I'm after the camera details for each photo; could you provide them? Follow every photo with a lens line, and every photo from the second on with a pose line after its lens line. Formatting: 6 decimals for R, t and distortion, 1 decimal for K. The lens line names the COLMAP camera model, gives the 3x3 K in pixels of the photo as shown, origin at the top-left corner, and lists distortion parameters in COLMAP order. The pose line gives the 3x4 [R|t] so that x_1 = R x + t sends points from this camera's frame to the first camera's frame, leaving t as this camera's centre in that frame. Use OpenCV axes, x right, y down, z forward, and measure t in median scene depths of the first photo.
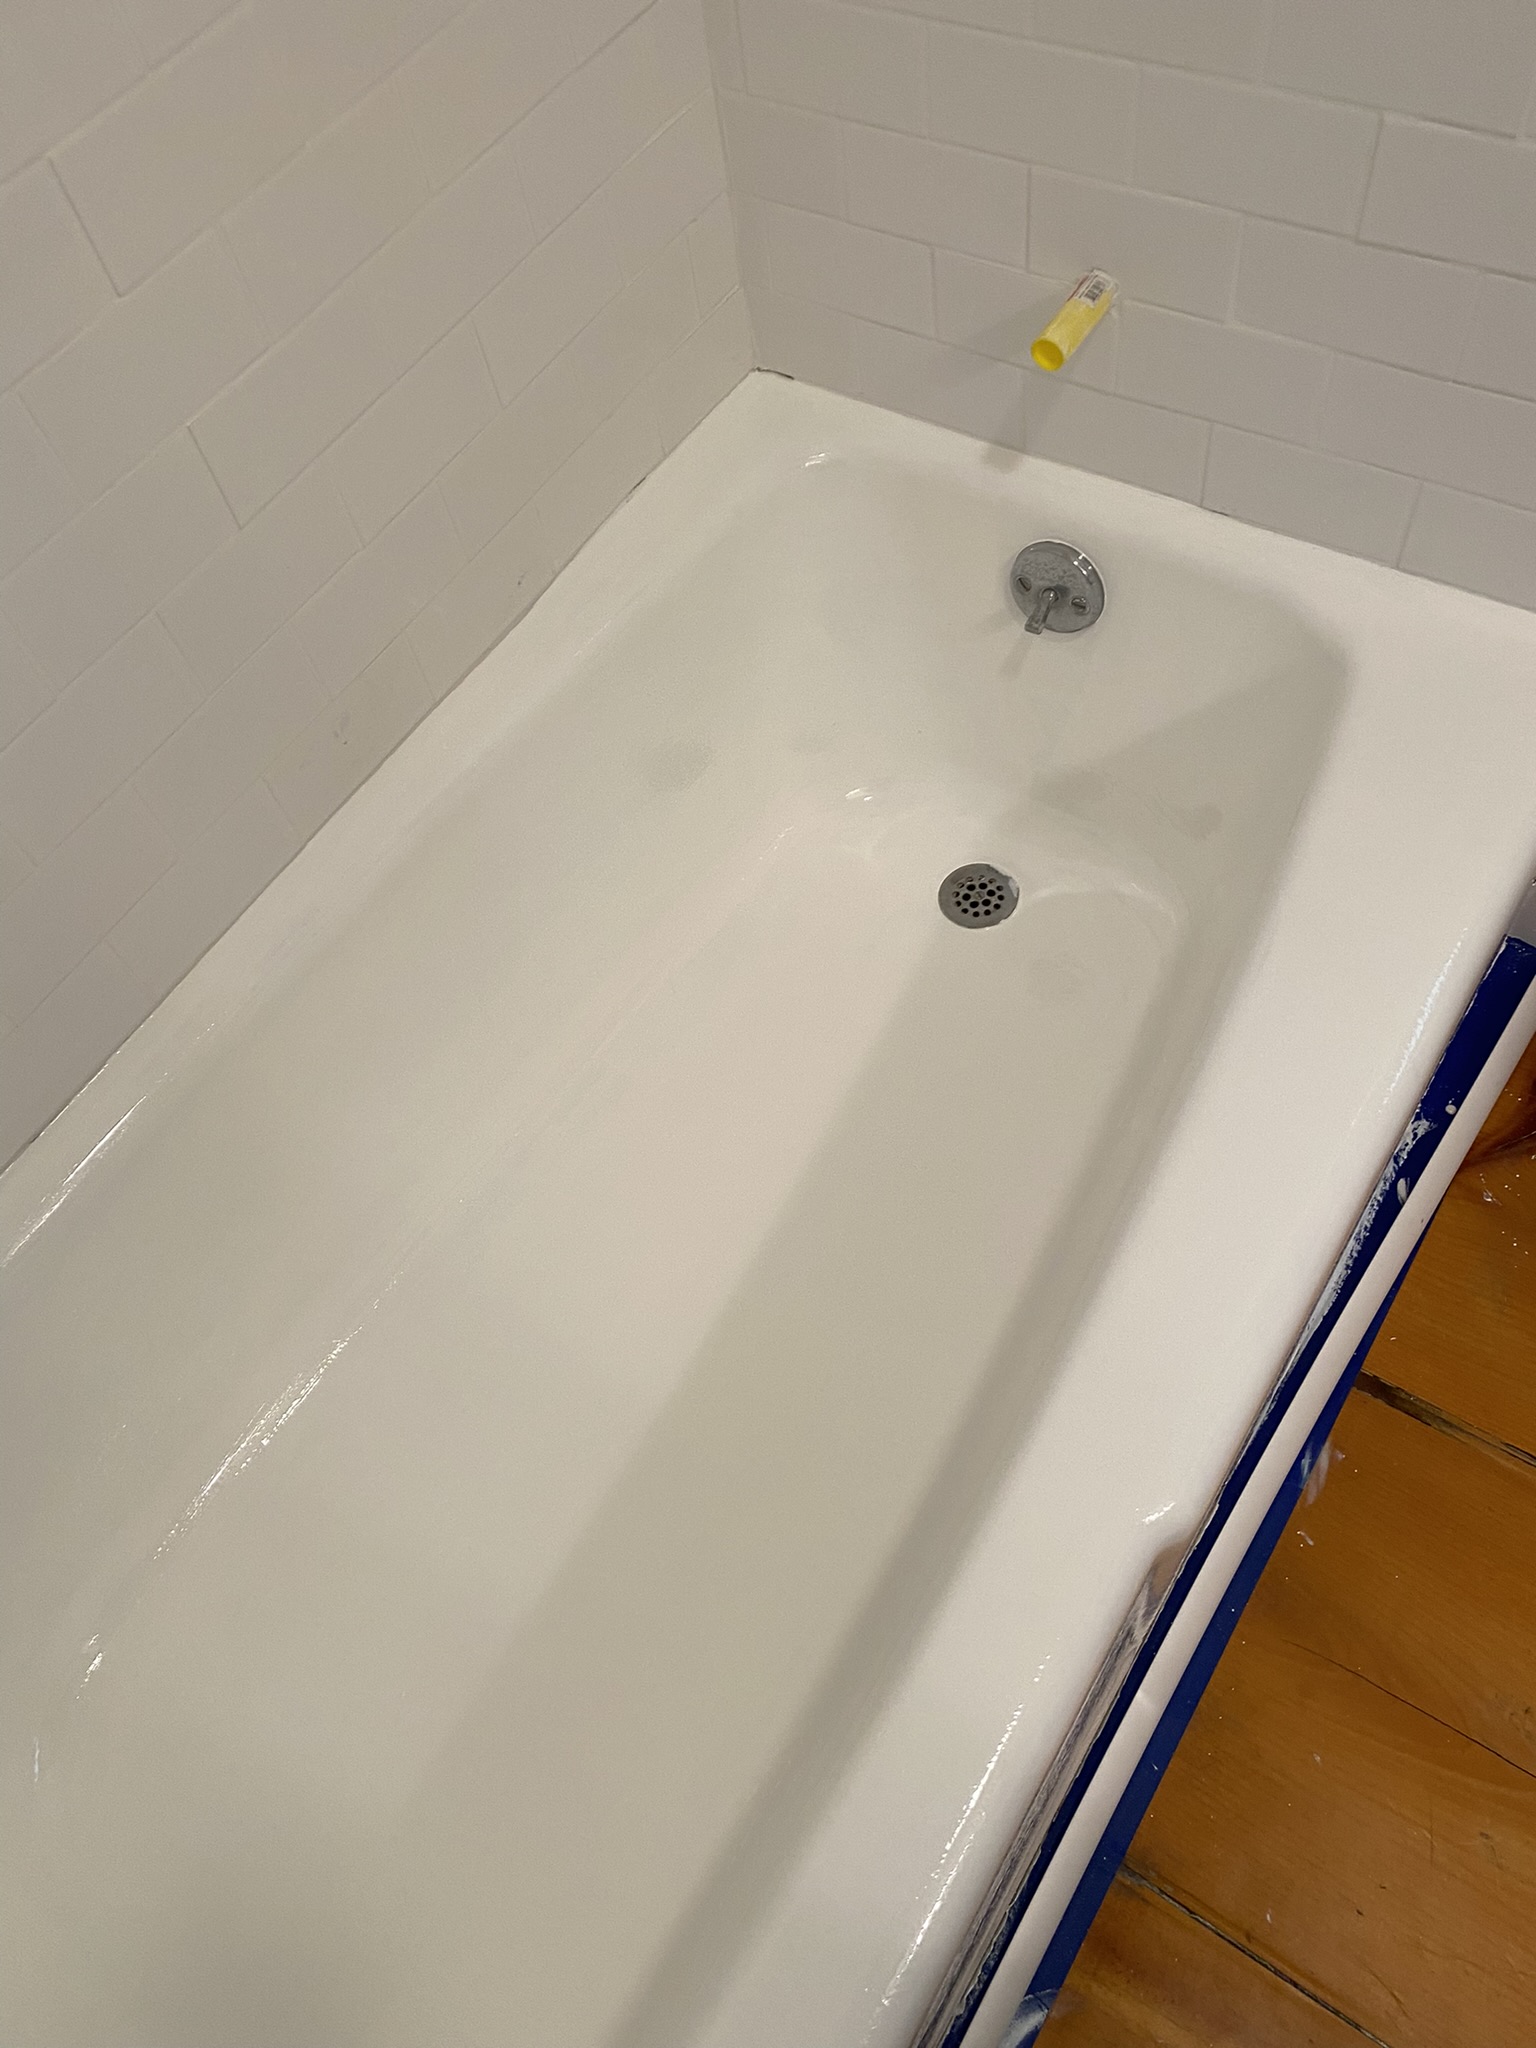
lens RADIAL K [[1549.9, 0, 753.0], [0, 1549.9, 1043.0], [0, 0, 1]] dist [0.015753, -0.025730]
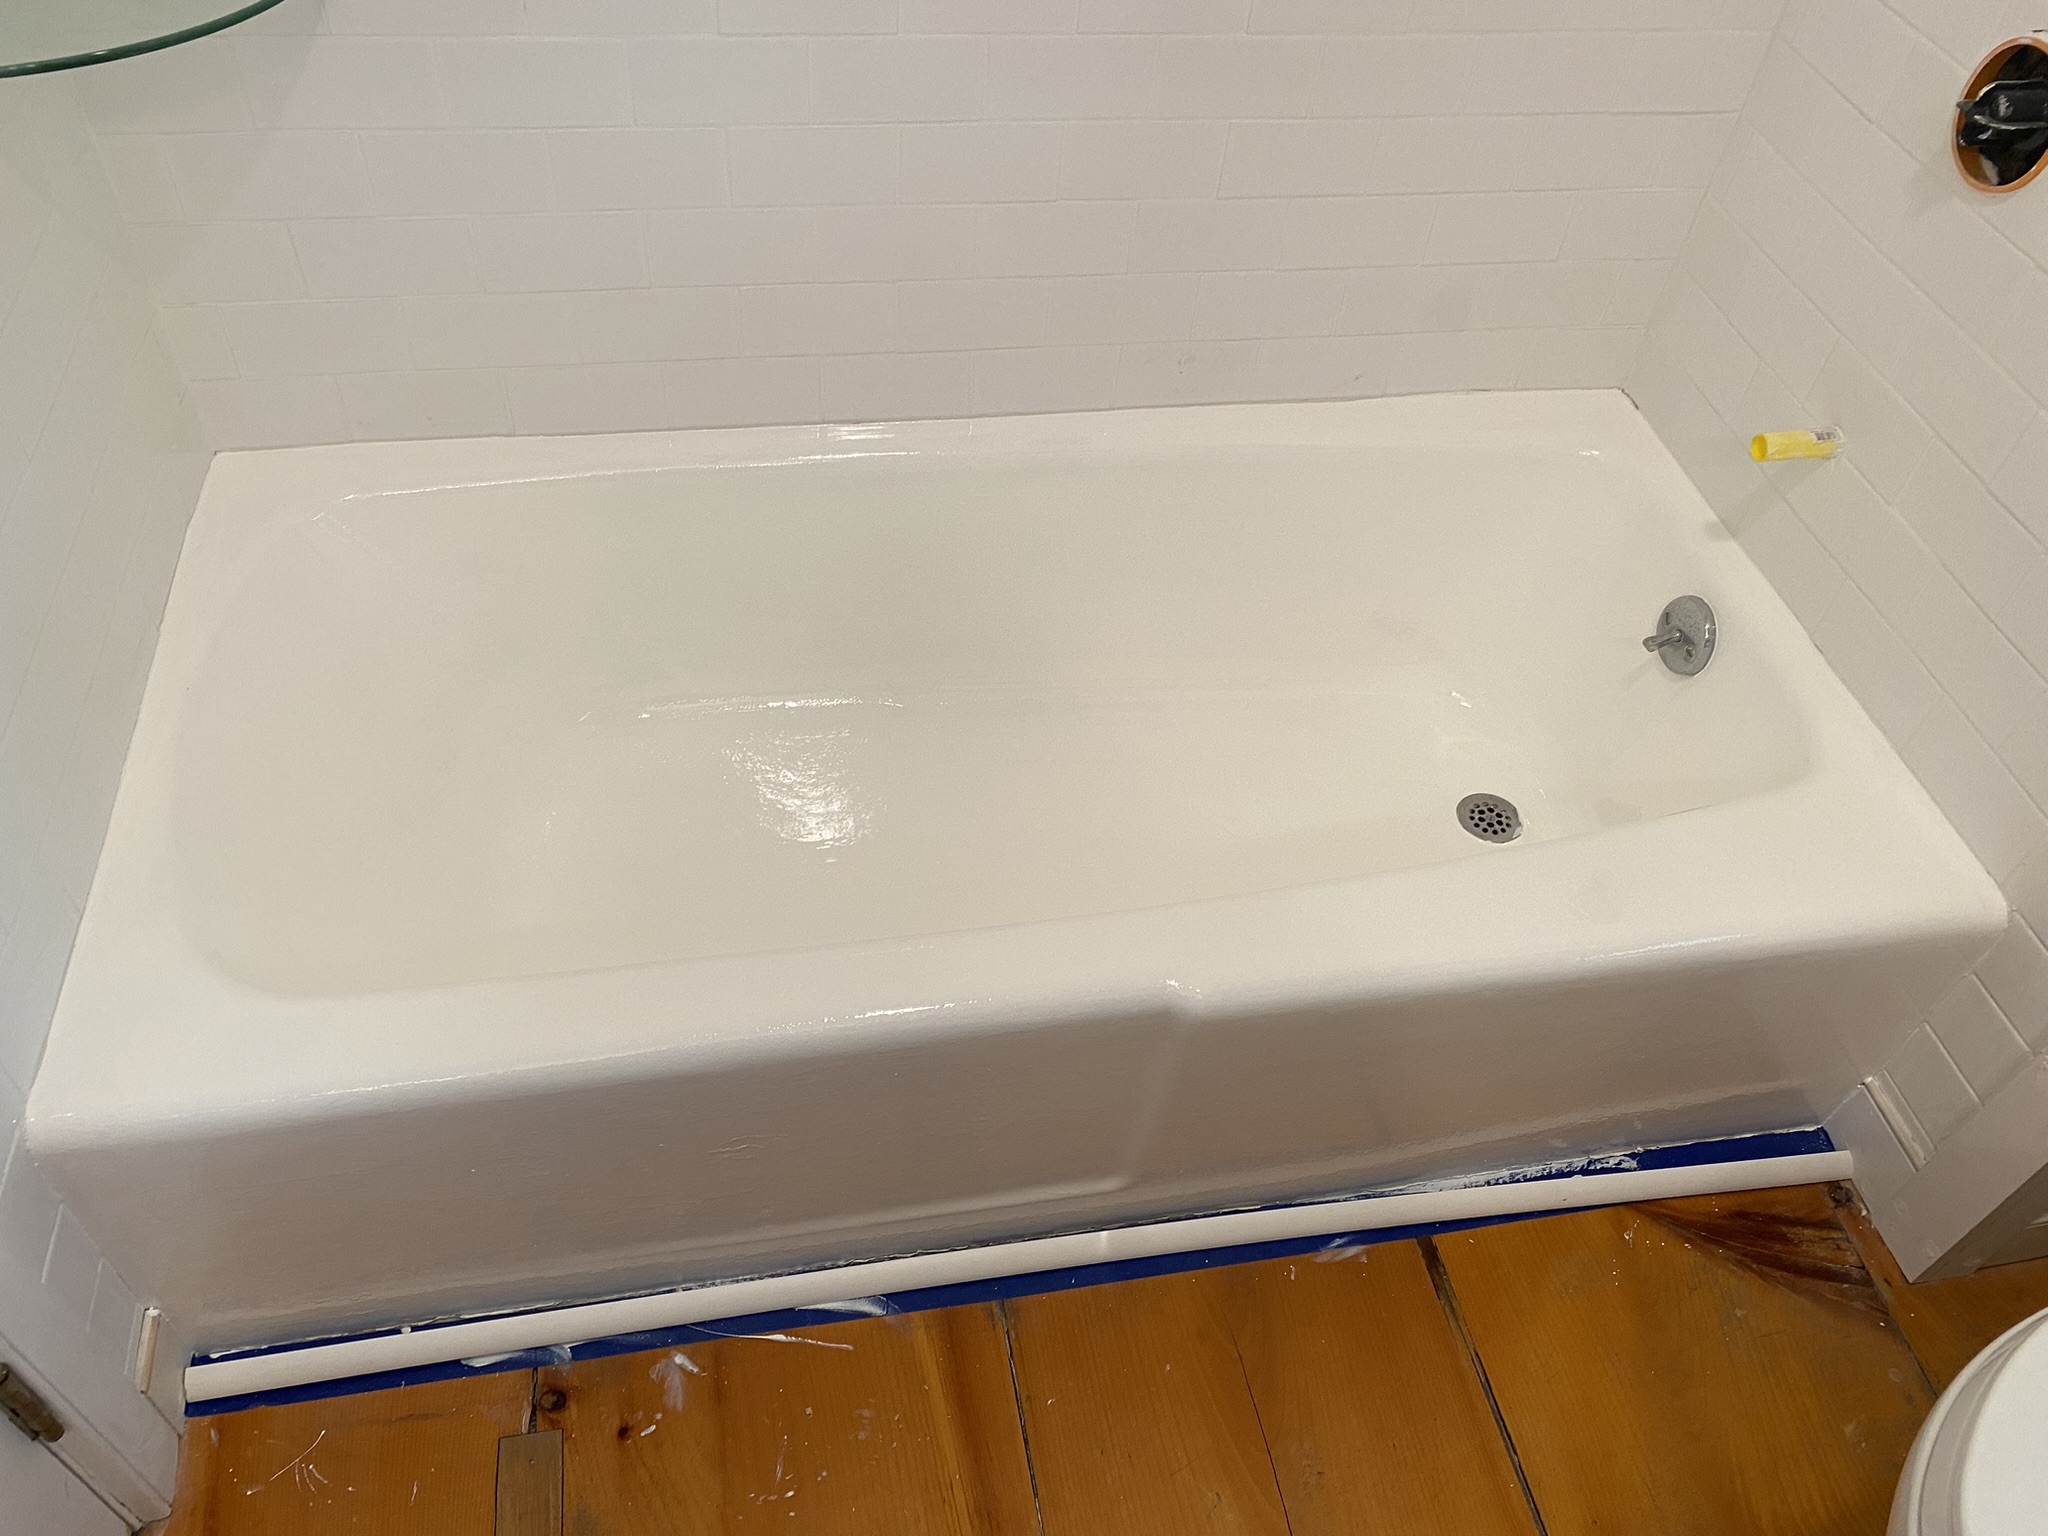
lens RADIAL K [[1549.9, 0, 1022.6], [0, 1549.9, 761.7], [0, 0, 1]] dist [0.015753, -0.025730]
pose [[0.681525, 0.647444, -0.341087, 0.349631], [-0.697295, 0.715967, -0.034228, 0.210219], [0.222046, 0.261165, 0.939408, -0.285636]]
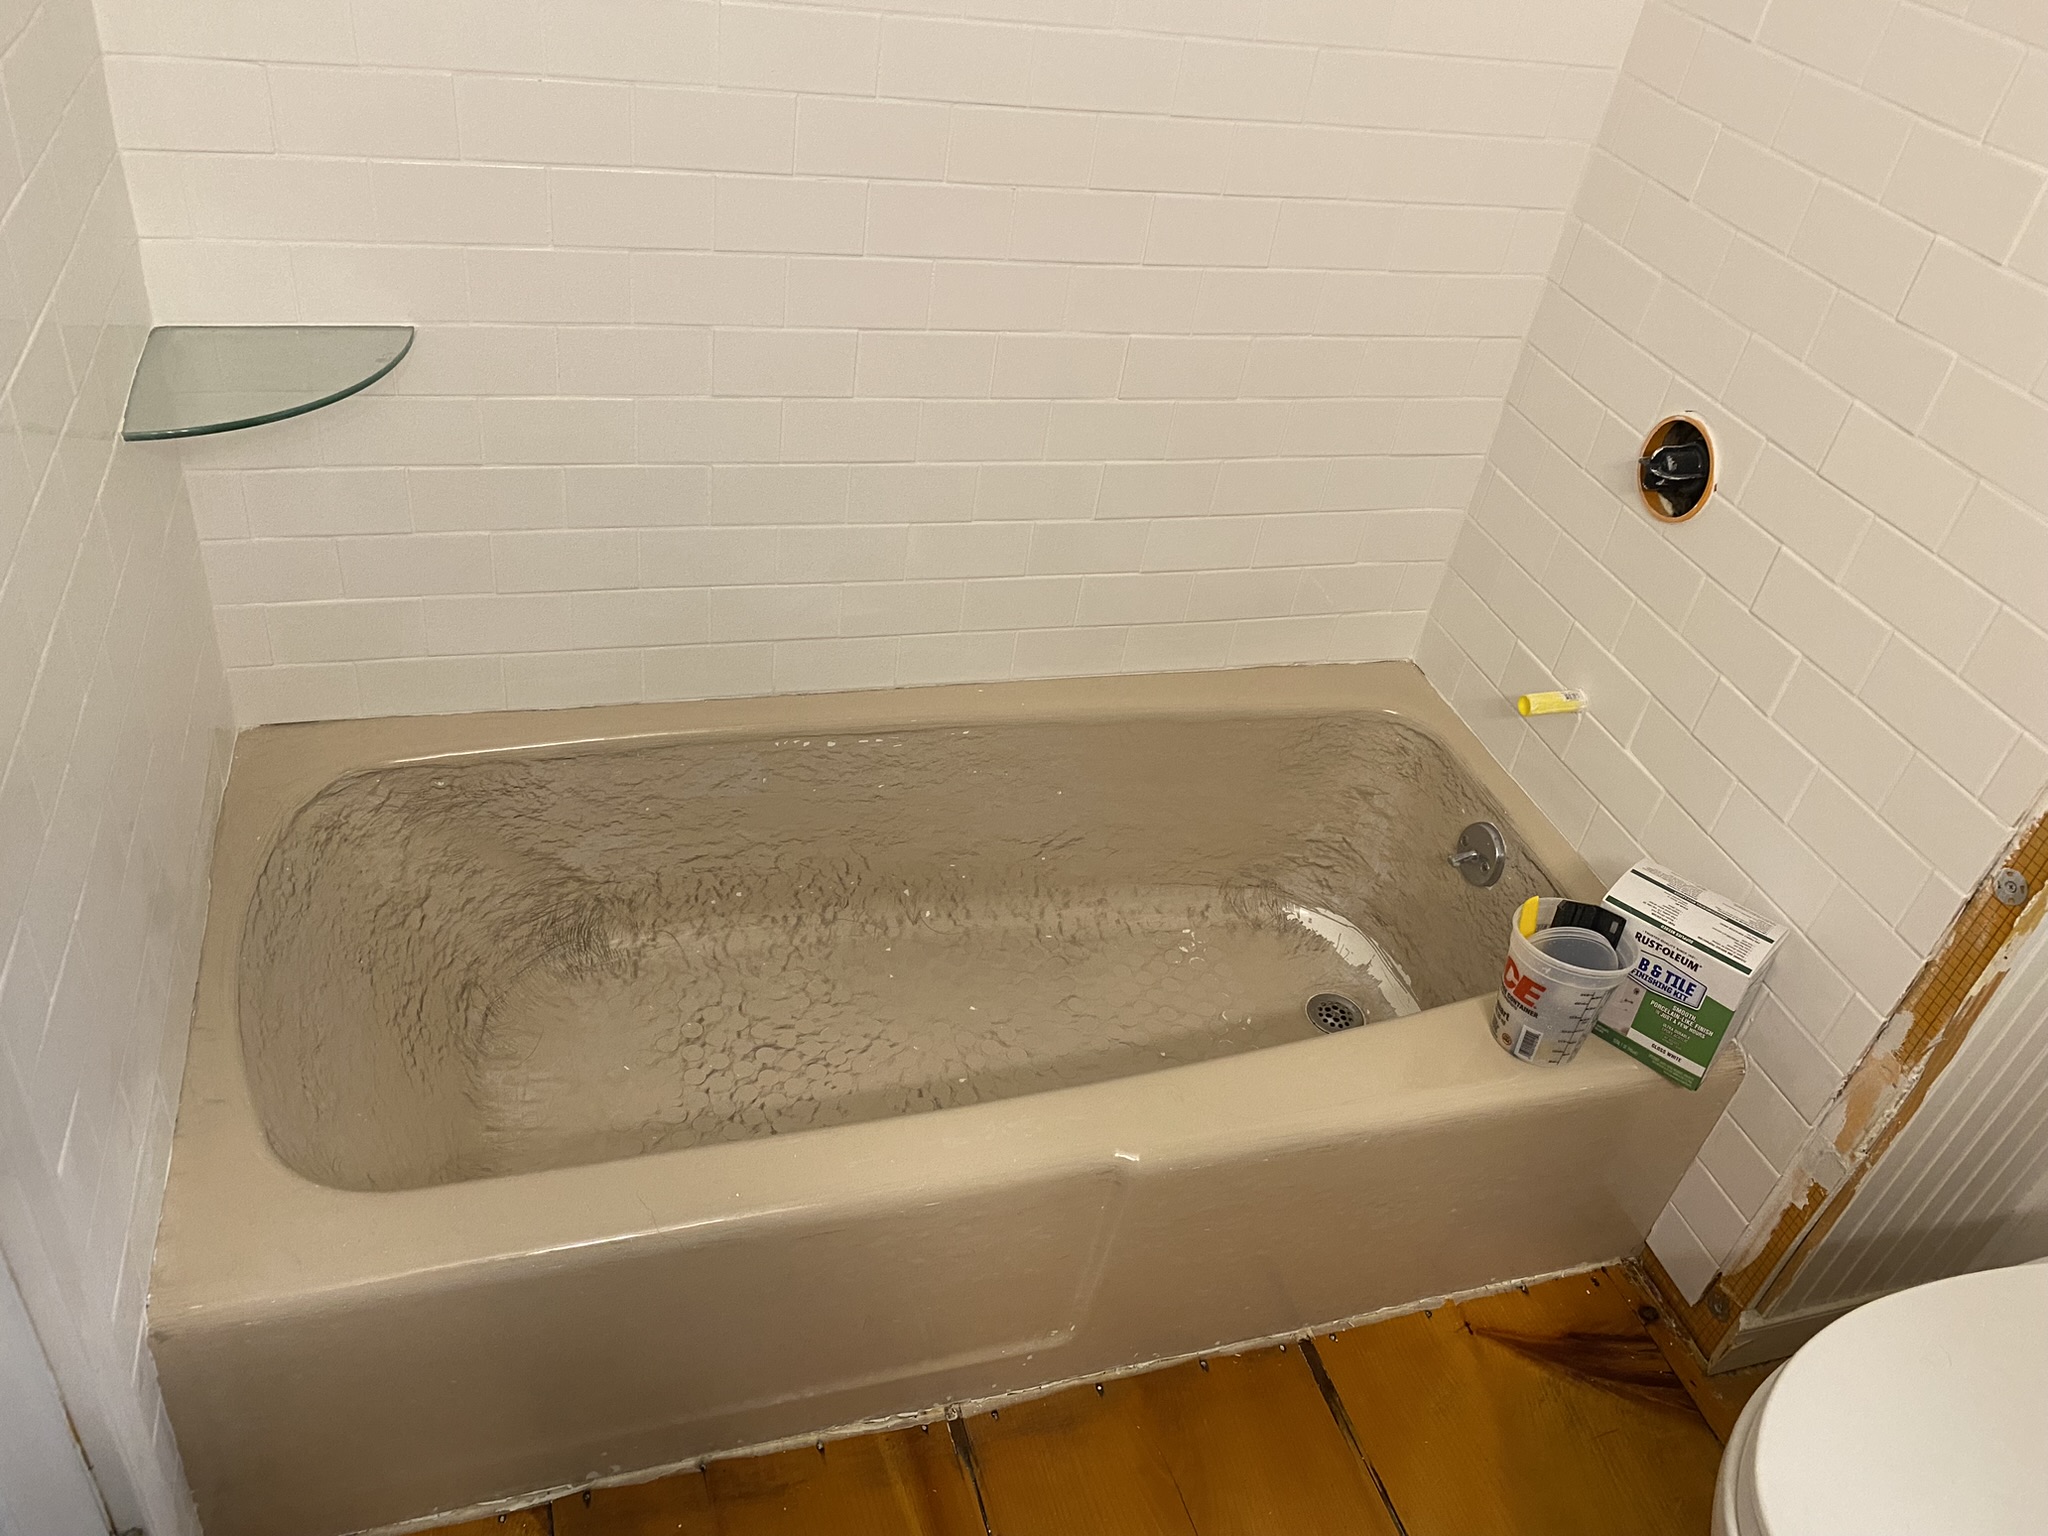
lens RADIAL K [[1549.9, 0, 1024.8], [0, 1549.9, 726.4], [0, 0, 1]] dist [0.015753, -0.025730]
pose [[0.745796, 0.562382, -0.357093, 0.364341], [-0.657324, 0.708322, -0.257305, 0.338459], [0.108233, 0.426623, 0.897930, -0.528350]]
